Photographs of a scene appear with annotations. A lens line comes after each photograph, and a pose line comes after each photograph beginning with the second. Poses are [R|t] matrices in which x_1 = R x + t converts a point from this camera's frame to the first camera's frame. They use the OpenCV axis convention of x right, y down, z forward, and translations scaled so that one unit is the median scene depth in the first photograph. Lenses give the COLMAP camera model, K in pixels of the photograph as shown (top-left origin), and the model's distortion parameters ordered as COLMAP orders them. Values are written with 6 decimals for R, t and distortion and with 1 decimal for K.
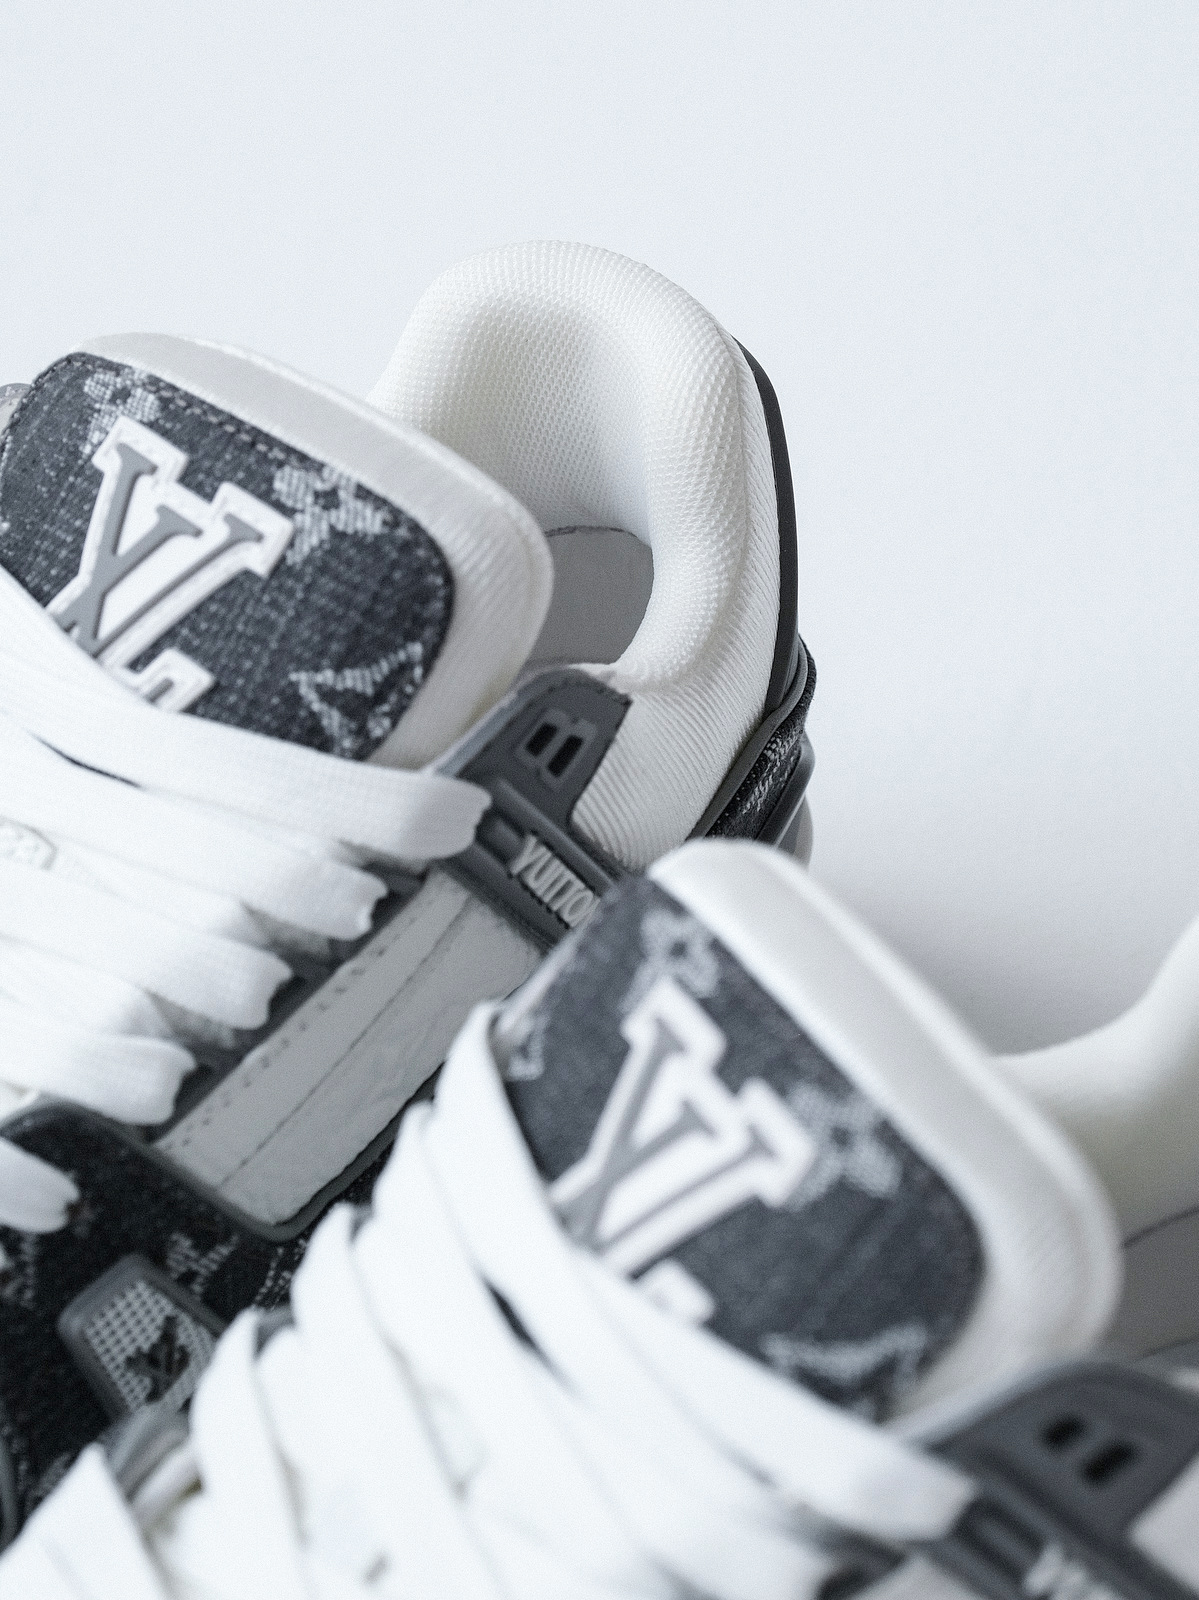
lens RADIAL K [[5120.5, 0, 599.5], [0, 5120.5, 800.0], [0, 0, 1]] dist [0.052037, 0.232052]
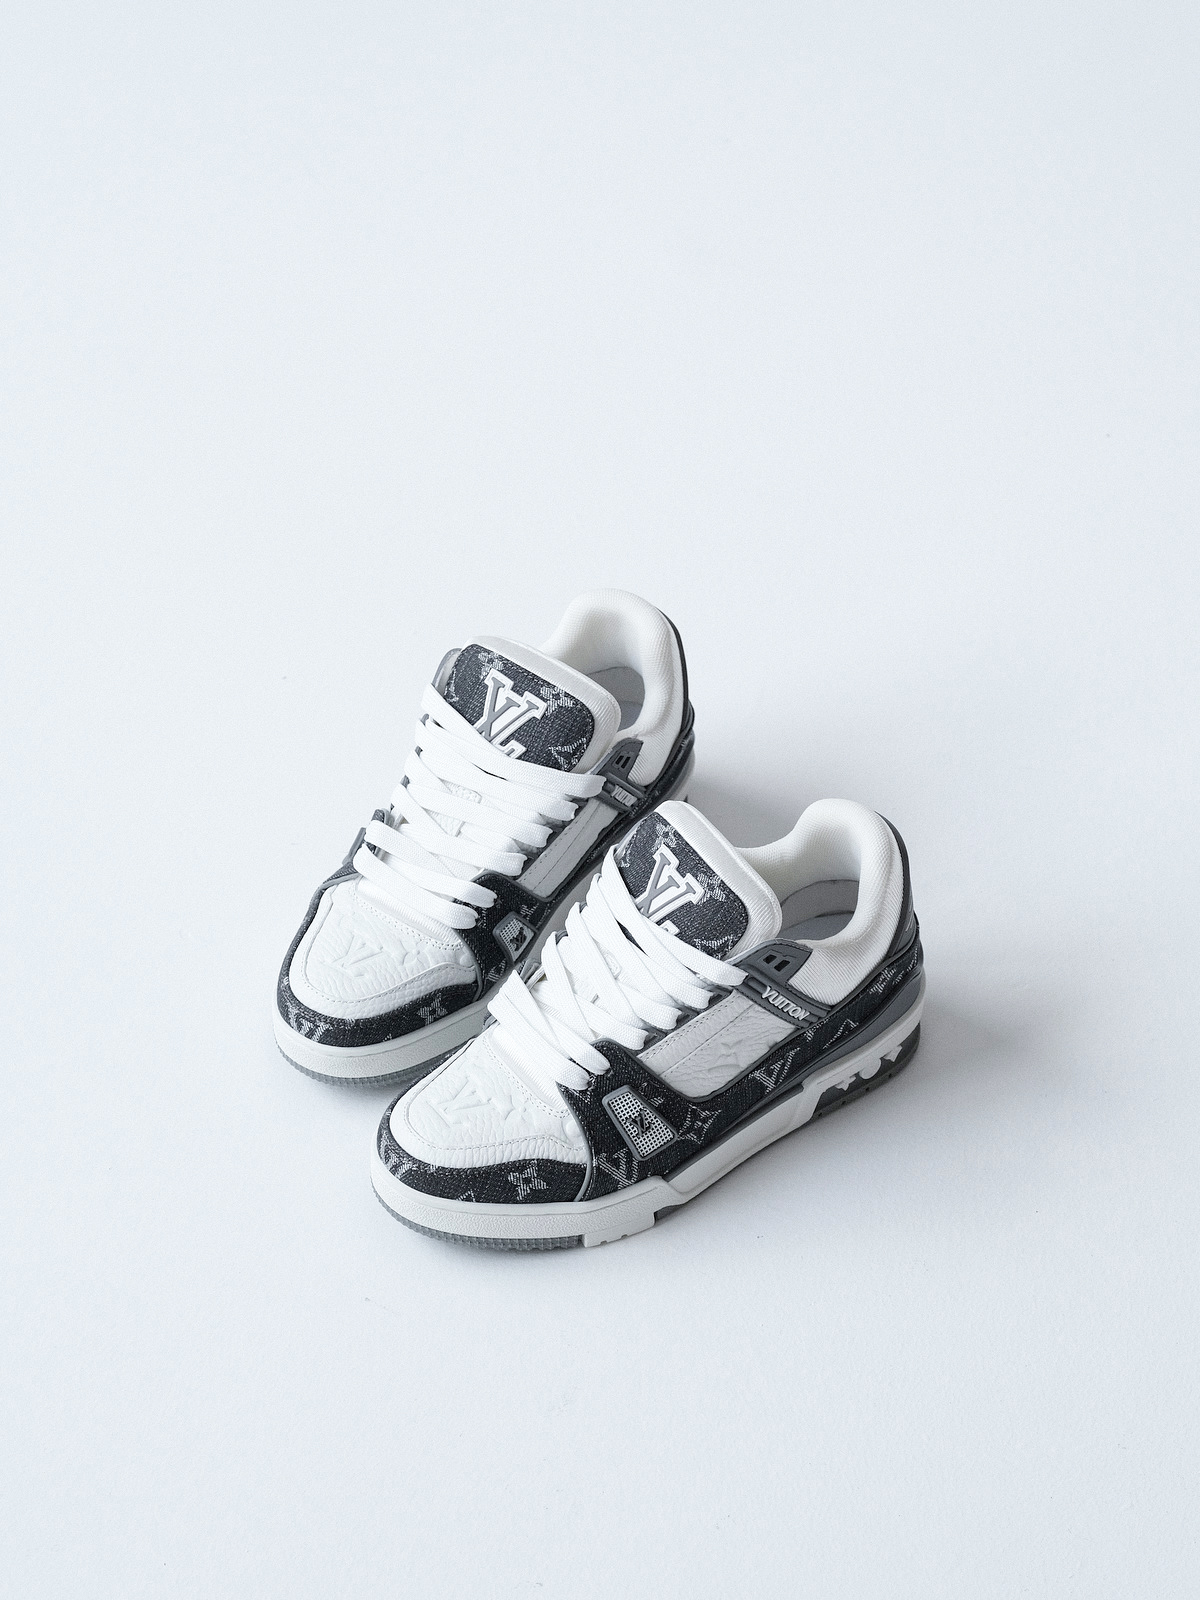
lens RADIAL K [[7818.1, 0, 600.0], [0, 7818.1, 800.0], [0, 0, 1]] dist [-0.294055, 0.394901]
pose [[0.998201, -0.047032, 0.037182, -0.226244], [0.040752, 0.987135, 0.154607, -0.817351], [-0.043975, -0.152814, 0.987276, -4.309501]]
